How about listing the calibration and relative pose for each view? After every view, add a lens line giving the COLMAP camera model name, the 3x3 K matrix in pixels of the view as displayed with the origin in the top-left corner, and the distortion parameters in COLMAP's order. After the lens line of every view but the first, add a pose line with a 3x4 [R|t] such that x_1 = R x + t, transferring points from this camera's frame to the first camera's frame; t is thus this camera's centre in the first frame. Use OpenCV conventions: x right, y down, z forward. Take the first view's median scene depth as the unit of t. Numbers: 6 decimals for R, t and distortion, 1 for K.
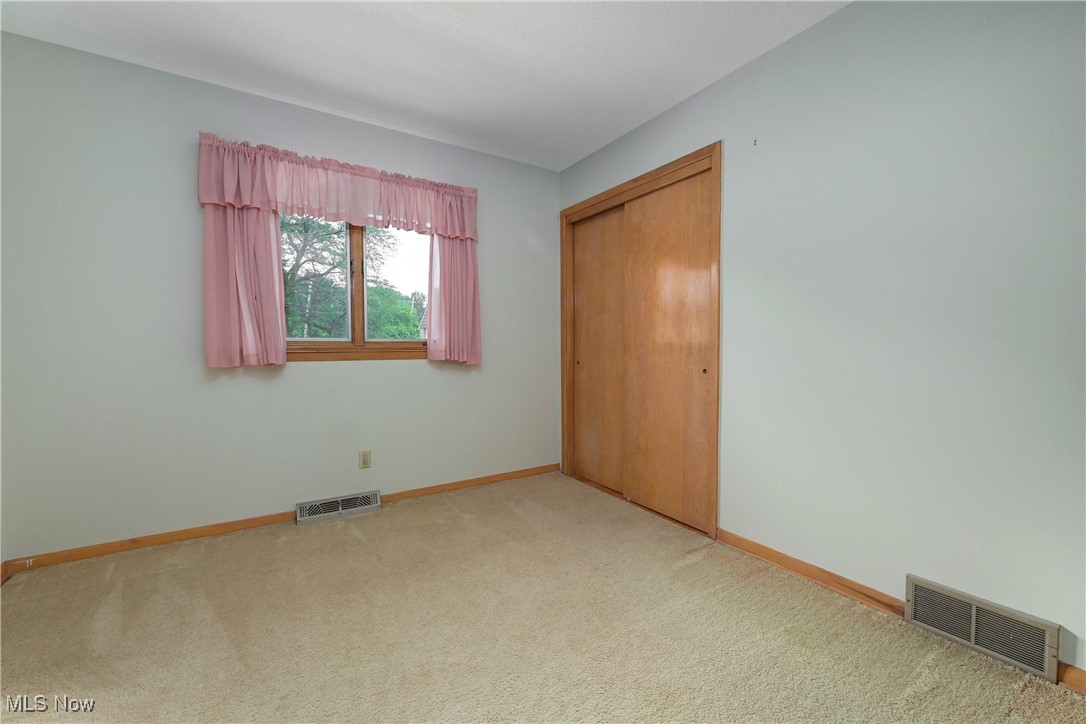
lens RADIAL K [[446.5, 0, 561.0], [0, 446.5, 362.7], [0, 0, 1]] dist [-0.002357, -0.000481]
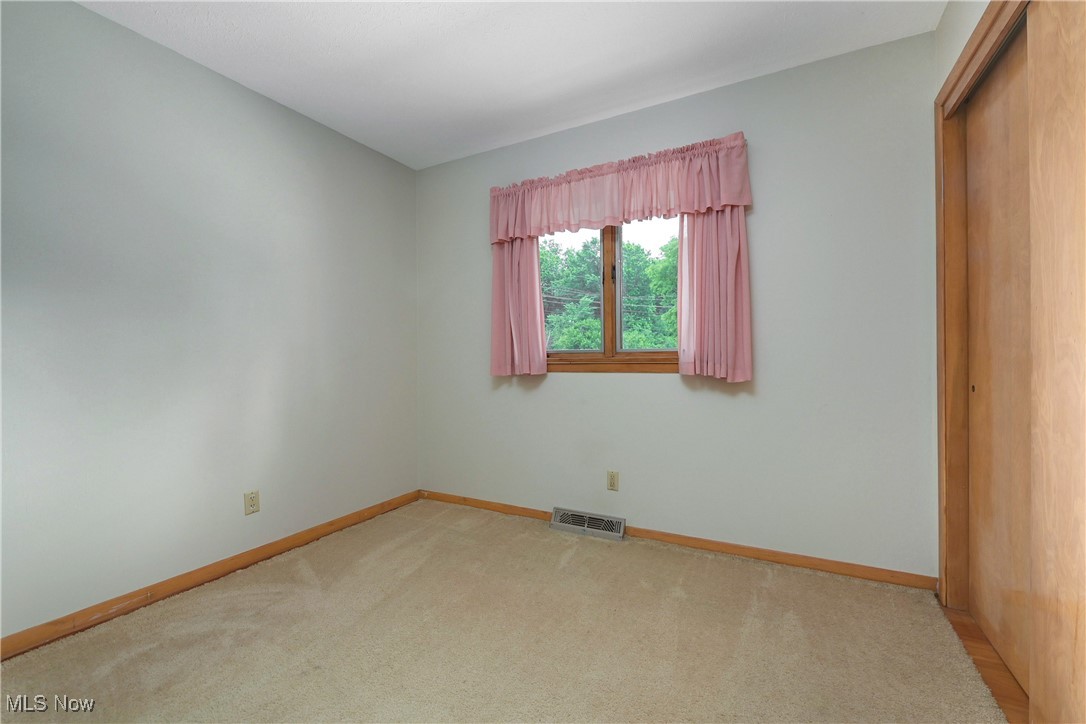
lens RADIAL K [[446.5, 0, 561.0], [0, 446.5, 362.7], [0, 0, 1]] dist [-0.002357, -0.000481]
pose [[0.480420, 0.006009, -0.877018, 0.313934], [-0.026389, 0.999623, -0.007607, -0.016339], [0.876642, 0.026798, 0.480397, 0.459264]]
